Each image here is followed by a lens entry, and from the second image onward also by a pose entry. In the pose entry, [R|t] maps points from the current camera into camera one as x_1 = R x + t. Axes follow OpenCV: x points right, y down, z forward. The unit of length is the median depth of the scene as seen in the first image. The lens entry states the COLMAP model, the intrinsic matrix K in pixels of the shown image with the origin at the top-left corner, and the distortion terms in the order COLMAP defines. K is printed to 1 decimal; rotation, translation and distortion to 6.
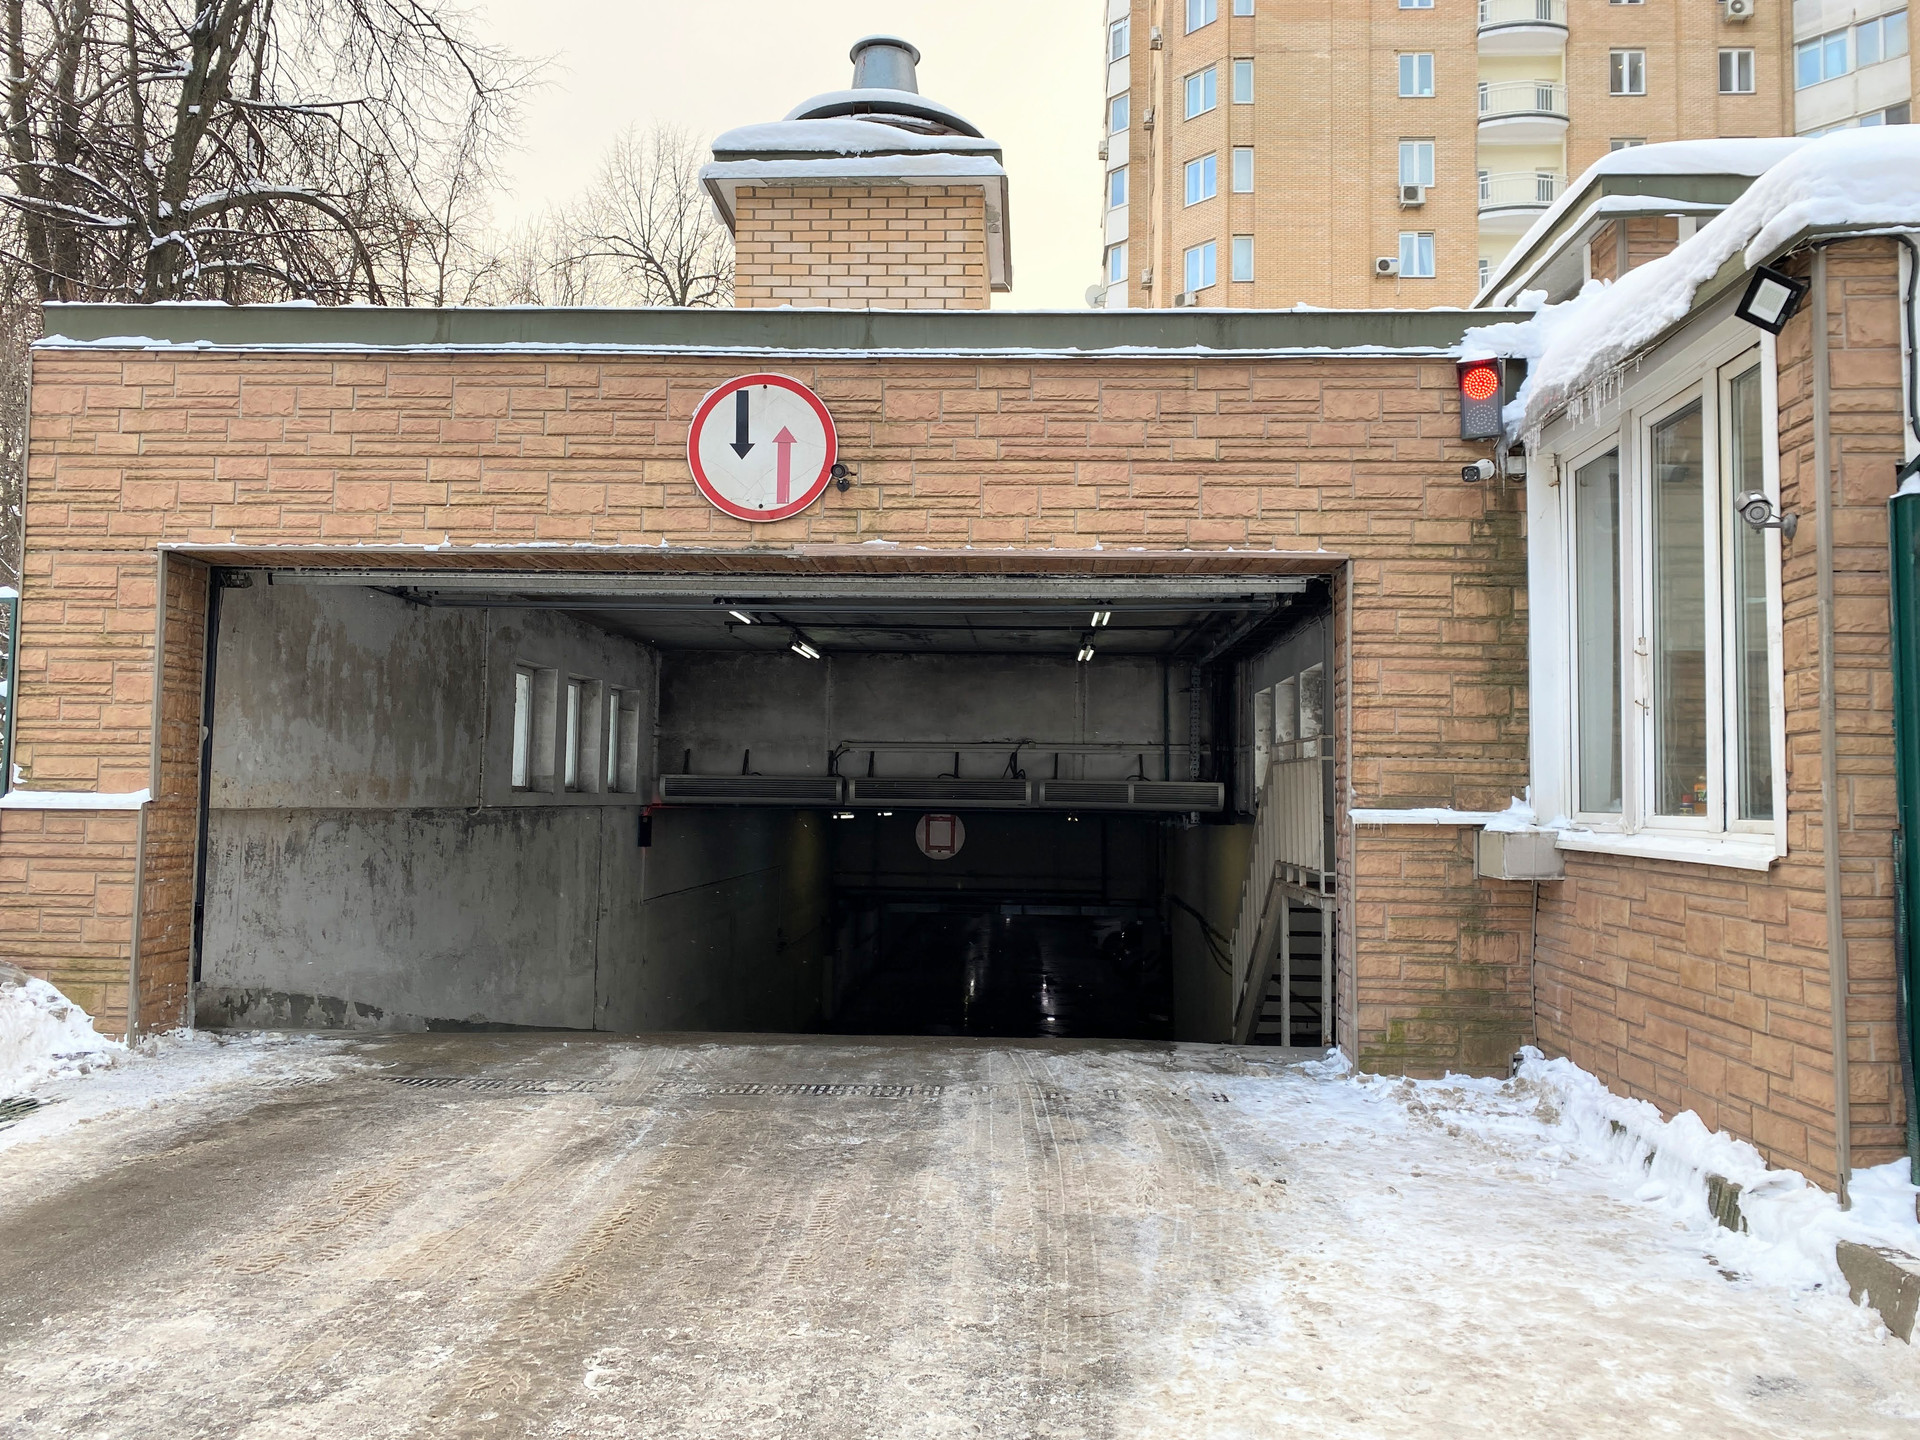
lens RADIAL K [[1453.0, 0, 960.0], [0, 1453.0, 720.0], [0, 0, 1]] dist [0.000258, -0.000028]
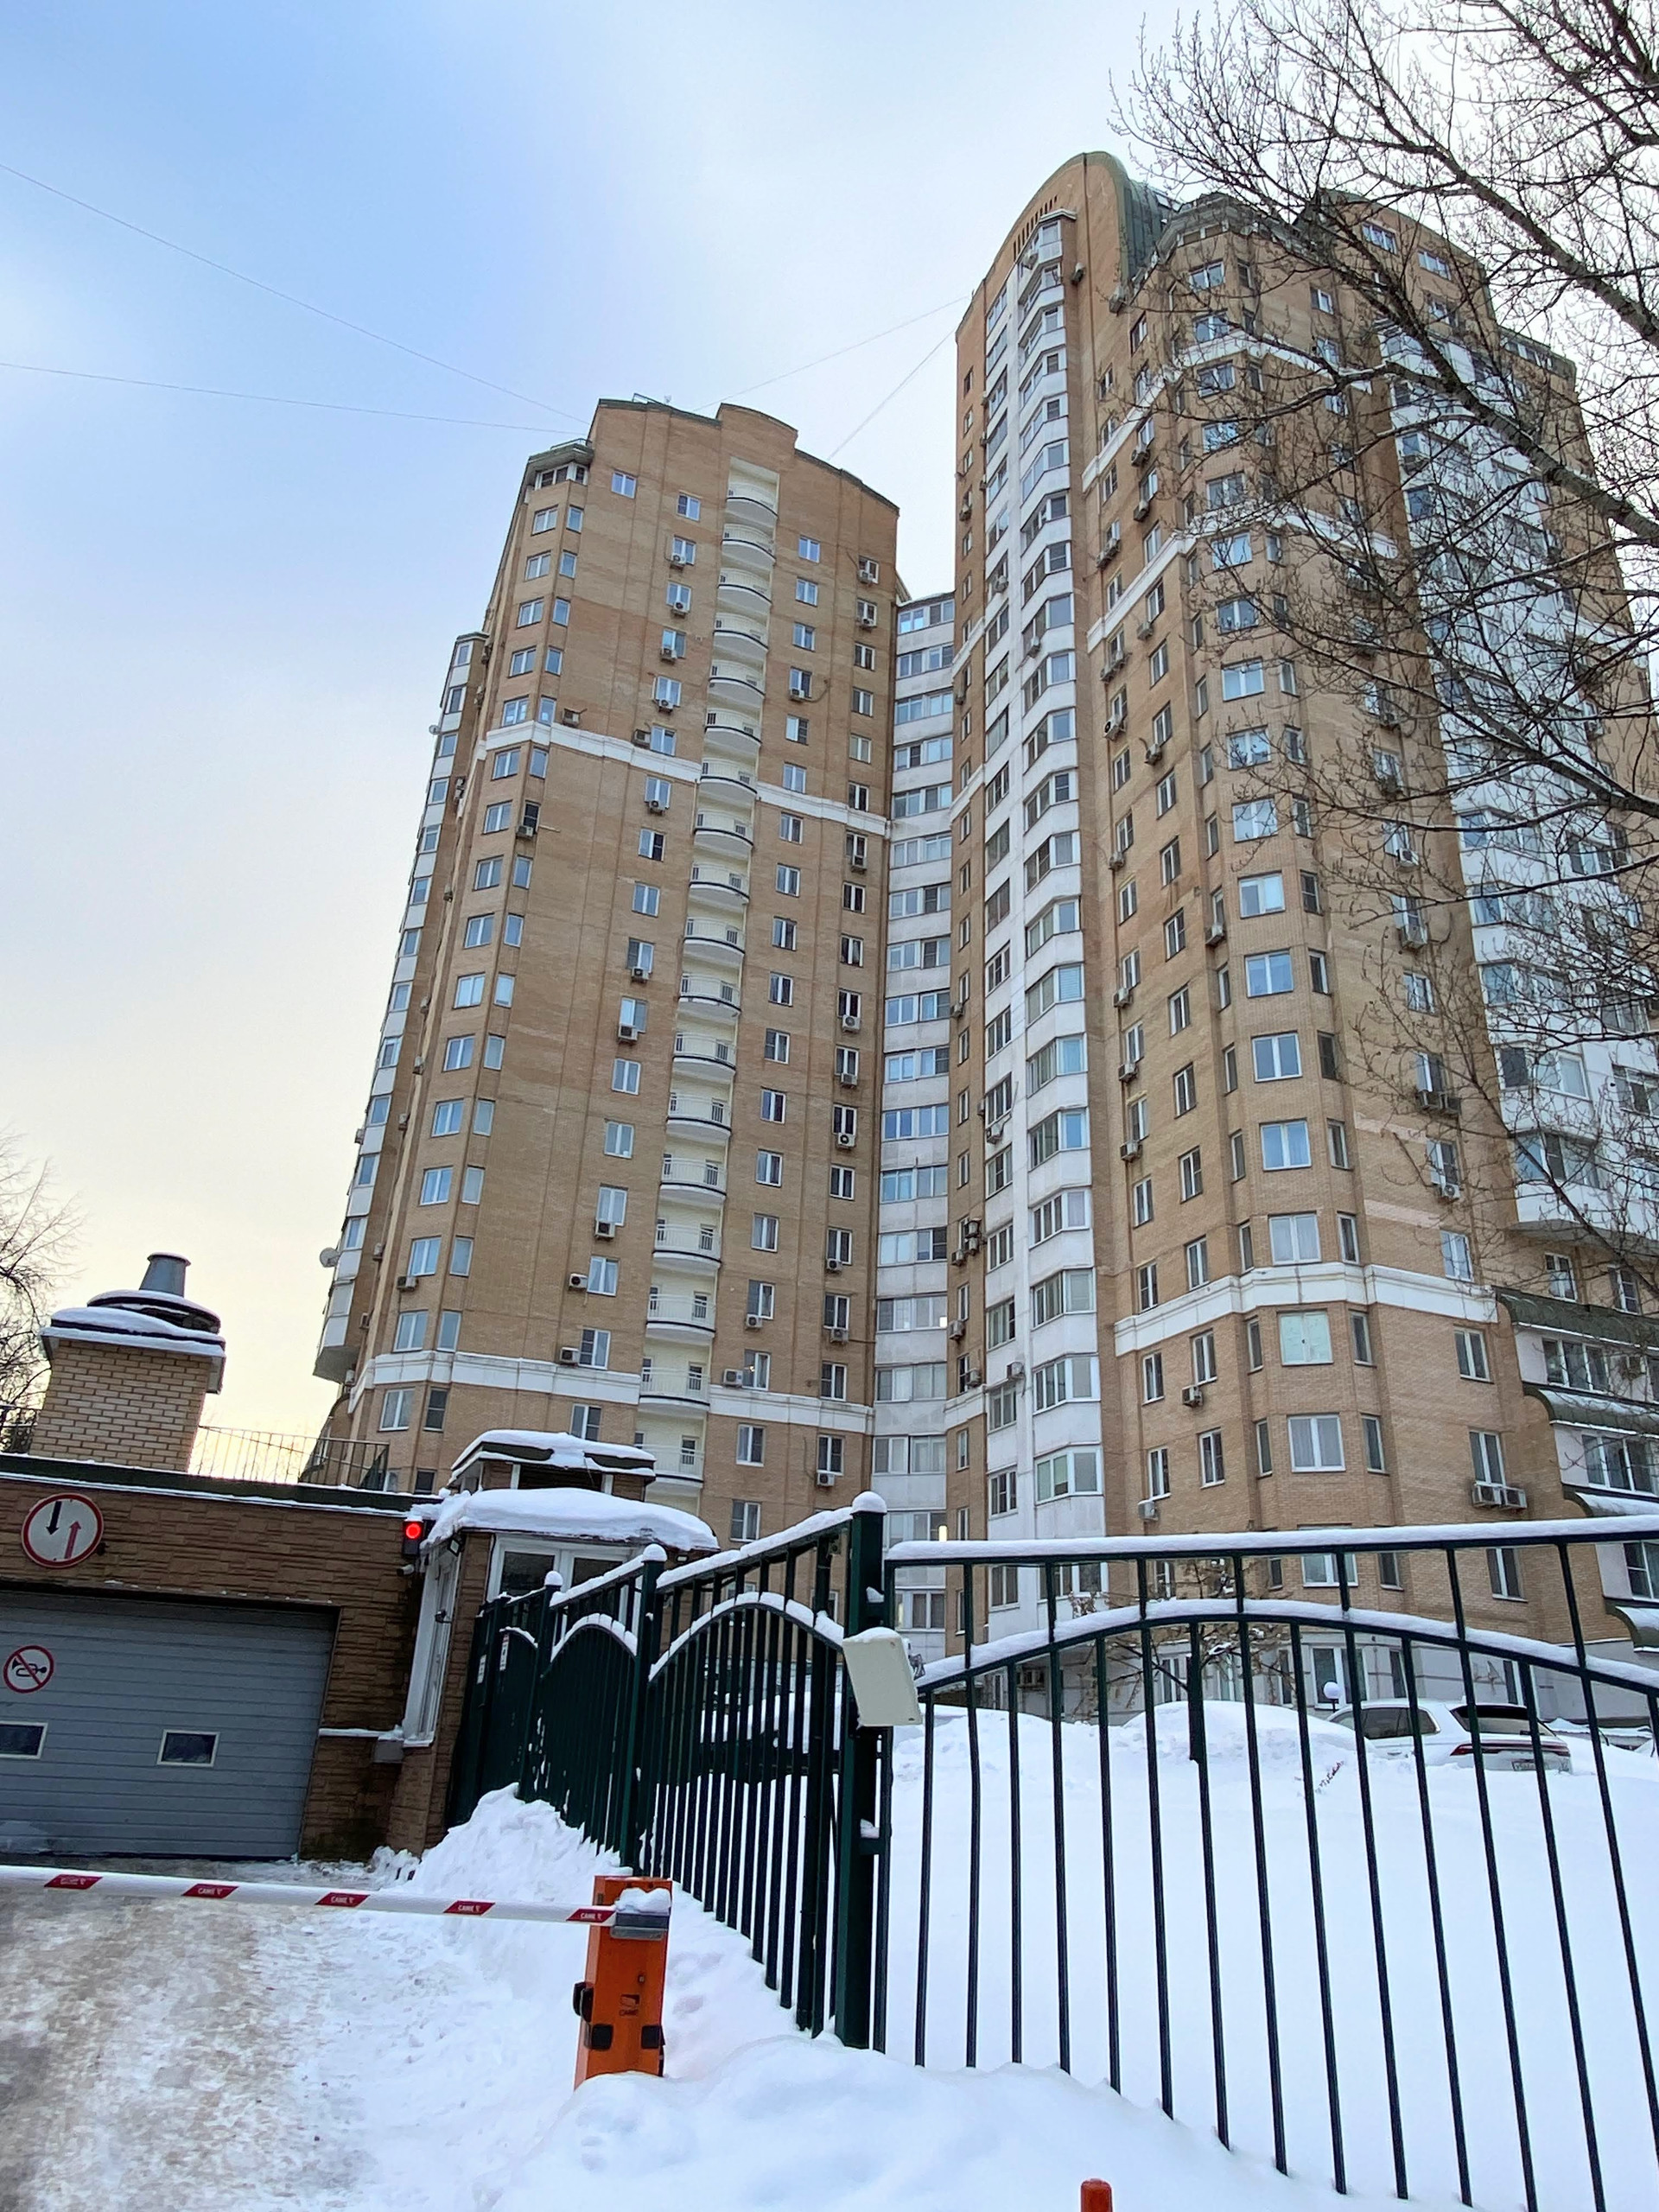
lens RADIAL K [[1464.8, 0, 829.5], [0, 1464.8, 1106.0], [0, 0, 1]] dist [0.139436, -0.191813]
pose [[0.906116, 0.199434, 0.373068, -0.064158], [-0.052653, 0.928209, -0.368315, -0.016558], [-0.419740, 0.314093, 0.851566, -1.487068]]
